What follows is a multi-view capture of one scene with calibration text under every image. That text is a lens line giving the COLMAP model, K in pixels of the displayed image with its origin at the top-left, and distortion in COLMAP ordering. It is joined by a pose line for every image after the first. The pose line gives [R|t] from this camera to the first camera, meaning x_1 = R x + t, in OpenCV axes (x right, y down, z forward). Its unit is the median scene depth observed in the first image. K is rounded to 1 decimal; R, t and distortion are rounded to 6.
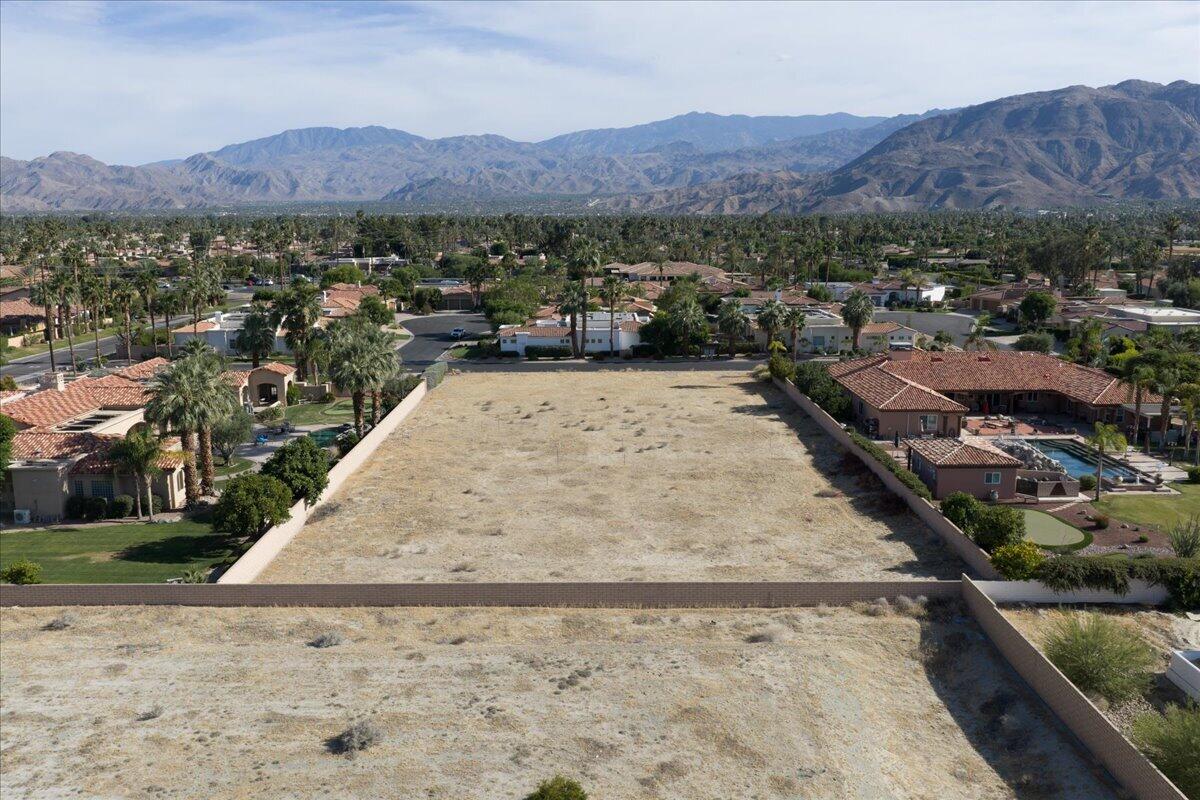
lens RADIAL K [[987.0, 0, 601.5], [0, 987.0, 395.3], [0, 0, 1]] dist [0.021190, -0.031062]
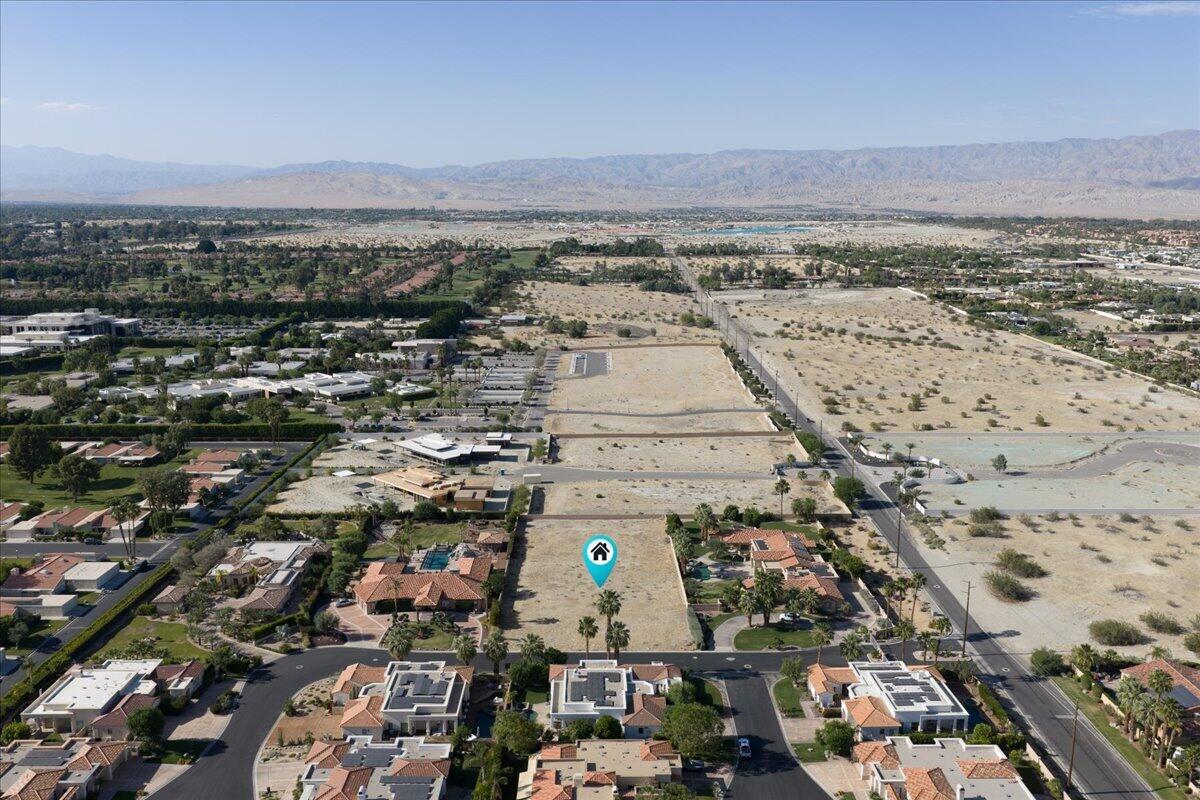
lens RADIAL K [[987.0, 0, 601.6], [0, 987.0, 400.1], [0, 0, 1]] dist [0.021190, -0.031062]
pose [[-0.999953, 0.002495, -0.009324, 0.002451], [-0.001178, 0.927261, 0.374414, -0.589344], [0.009580, 0.374407, -0.927215, 1.409367]]
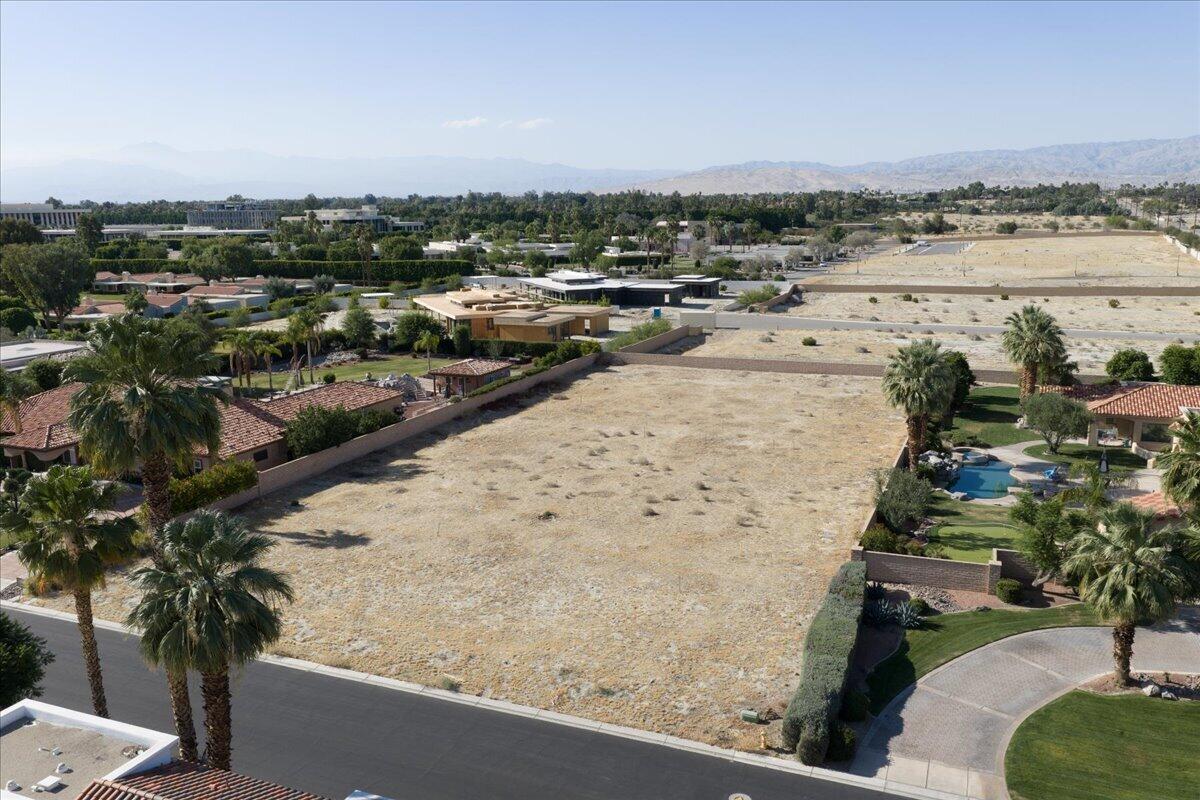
lens RADIAL K [[987.0, 0, 603.7], [0, 987.0, 400.1], [0, 0, 1]] dist [0.021190, -0.031062]
pose [[-0.921137, -0.060587, 0.384493, -0.132537], [0.087449, 0.930346, 0.356102, -0.140001], [-0.379287, 0.361643, -0.851678, 0.764335]]
